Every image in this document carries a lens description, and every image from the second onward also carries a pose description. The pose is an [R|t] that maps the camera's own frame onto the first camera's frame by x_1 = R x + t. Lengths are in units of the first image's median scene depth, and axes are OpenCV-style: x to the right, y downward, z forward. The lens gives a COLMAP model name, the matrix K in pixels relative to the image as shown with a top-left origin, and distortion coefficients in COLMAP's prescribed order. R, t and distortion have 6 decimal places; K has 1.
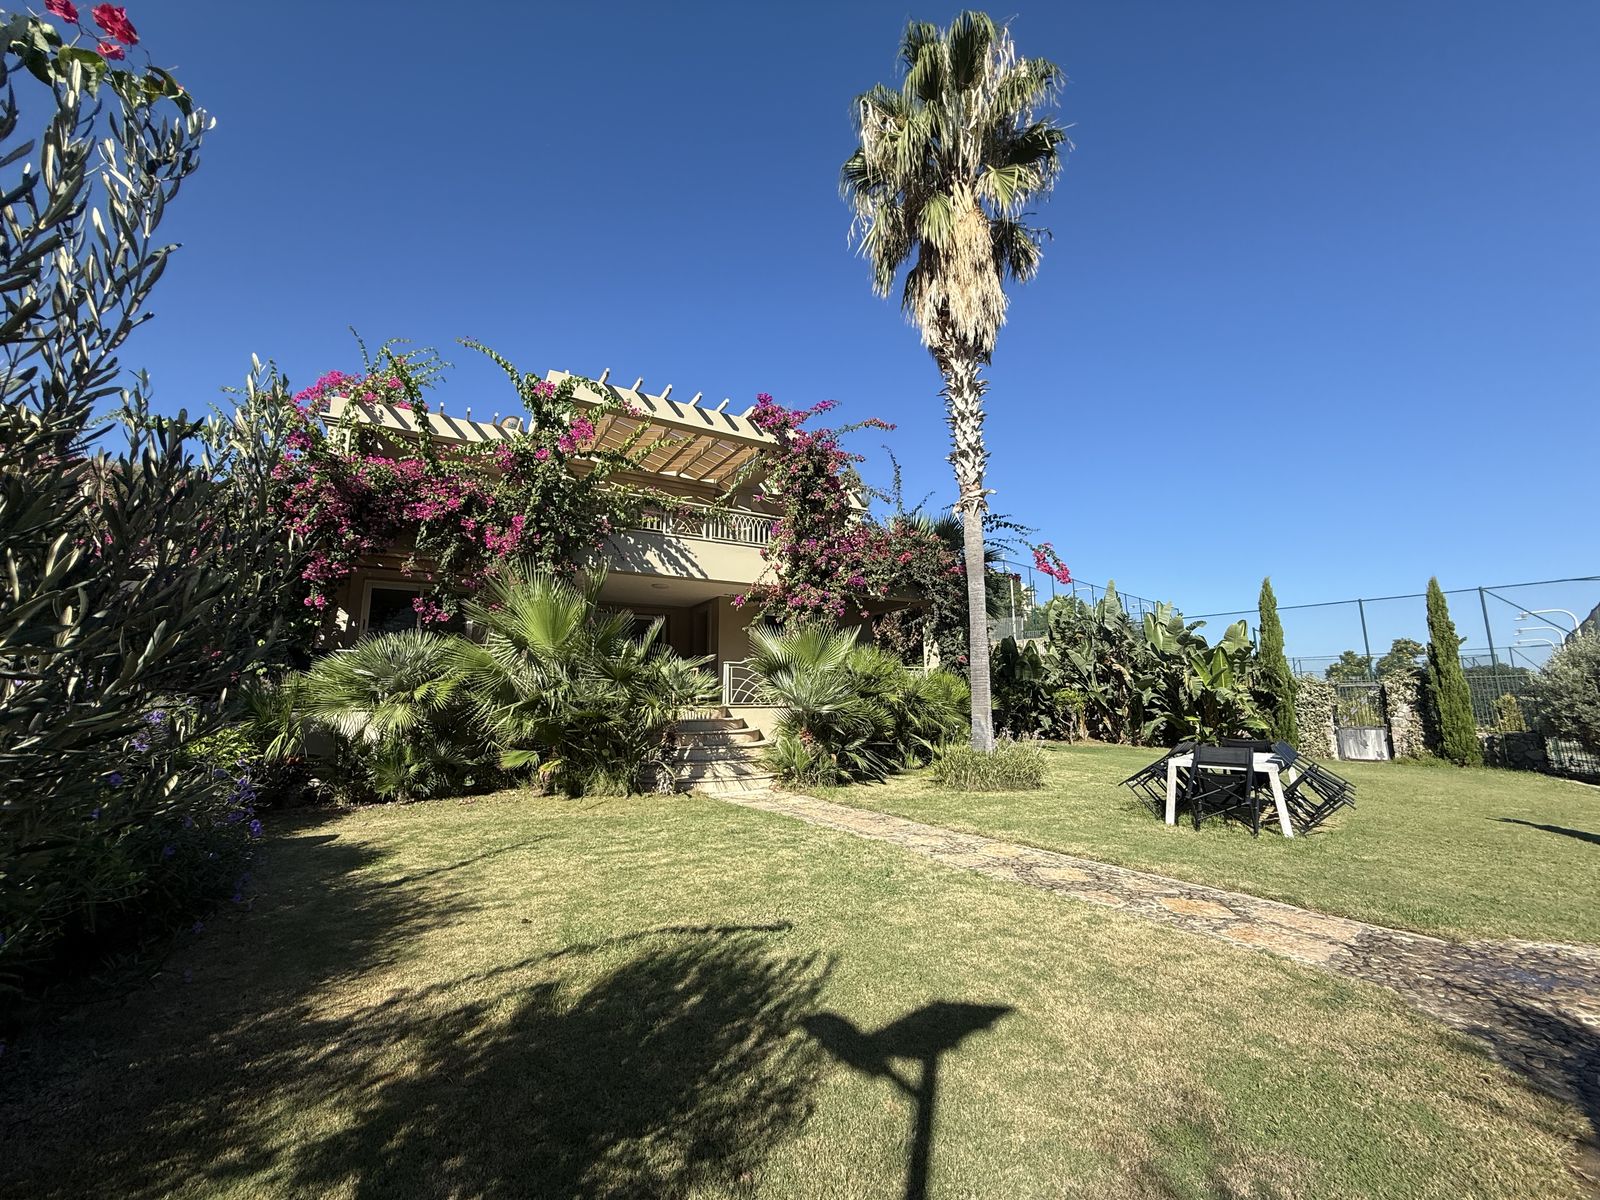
lens RADIAL K [[640.0, 0, 811.2], [0, 640.0, 593.7], [0, 0, 1]] dist [0.000261, 0.000193]
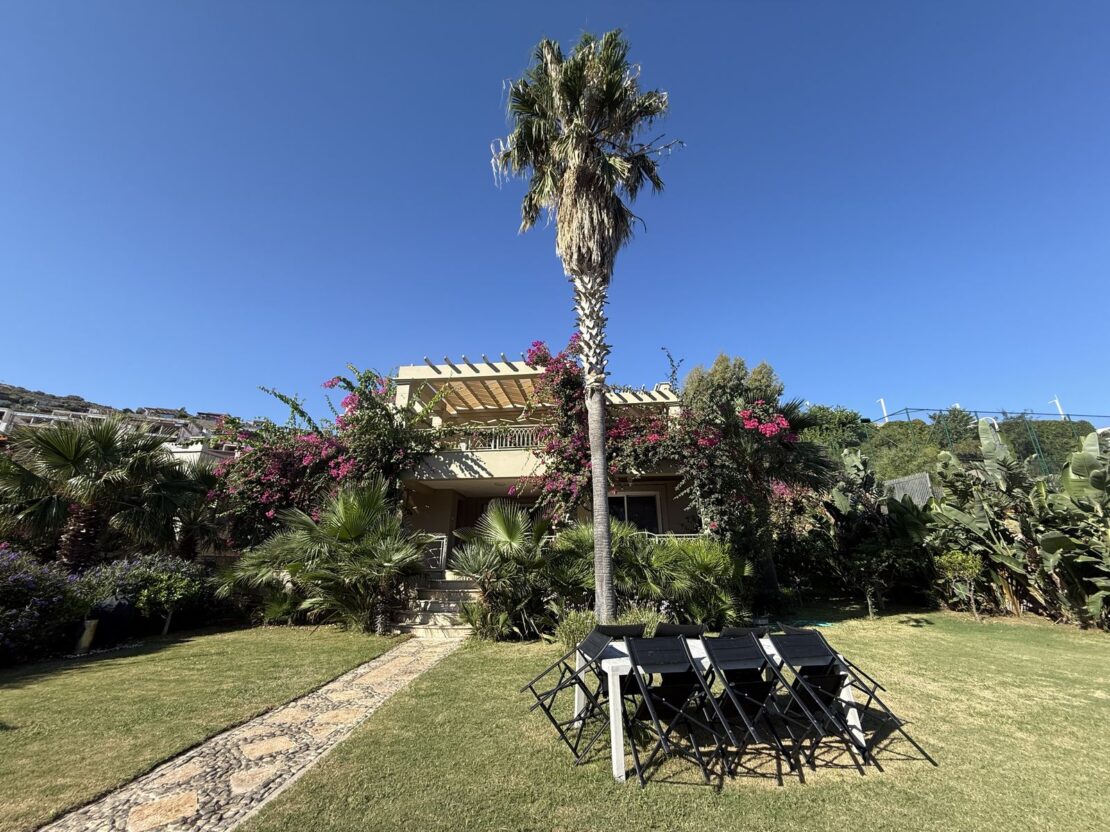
lens RADIAL K [[444.0, 0, 559.1], [0, 444.0, 416.8], [0, 0, 1]] dist [0.000261, 0.000193]
pose [[0.802442, -0.185599, -0.567134, 0.552219], [0.098468, 0.978557, -0.180917, 0.038316], [0.588550, 0.089331, 0.803510, 0.281474]]
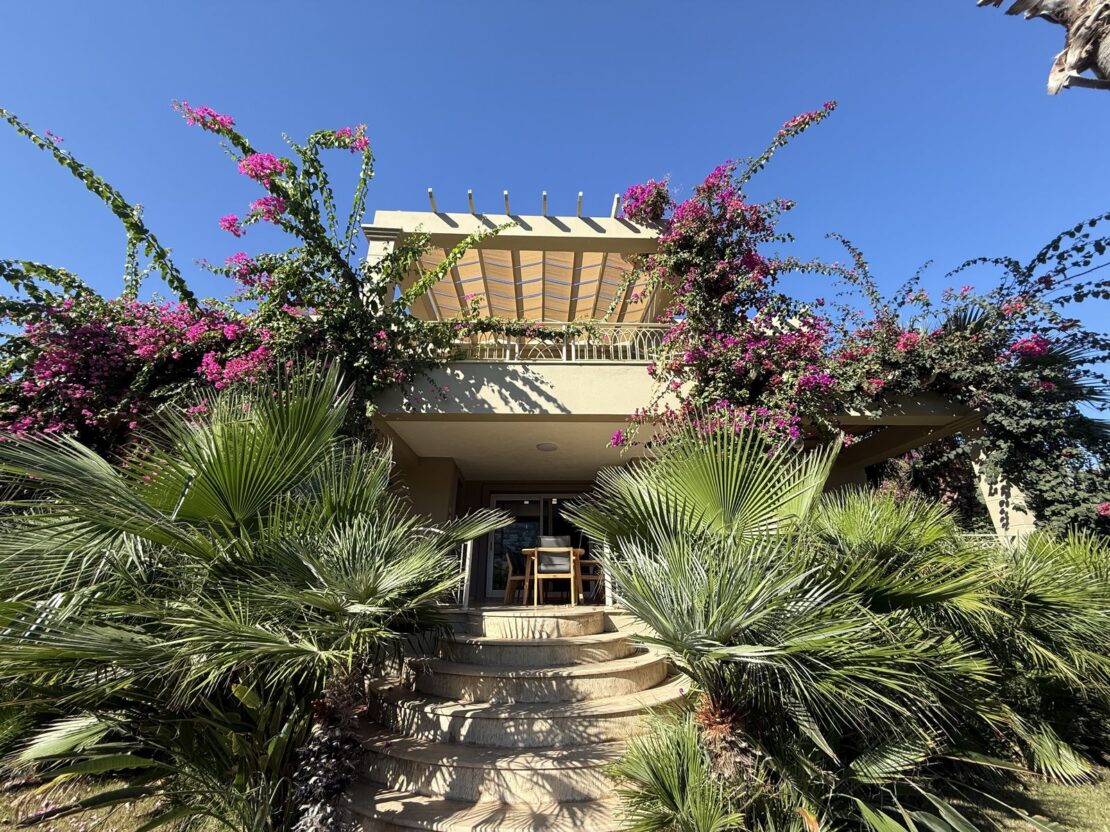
lens RADIAL K [[444.0, 0, 559.0], [0, 444.0, 418.8], [0, 0, 1]] dist [0.000261, 0.000193]
pose [[0.875058, -0.173711, -0.451773, 0.045405], [0.082626, 0.973289, -0.214198, 0.084044], [0.476914, 0.150107, 0.866037, 0.584406]]
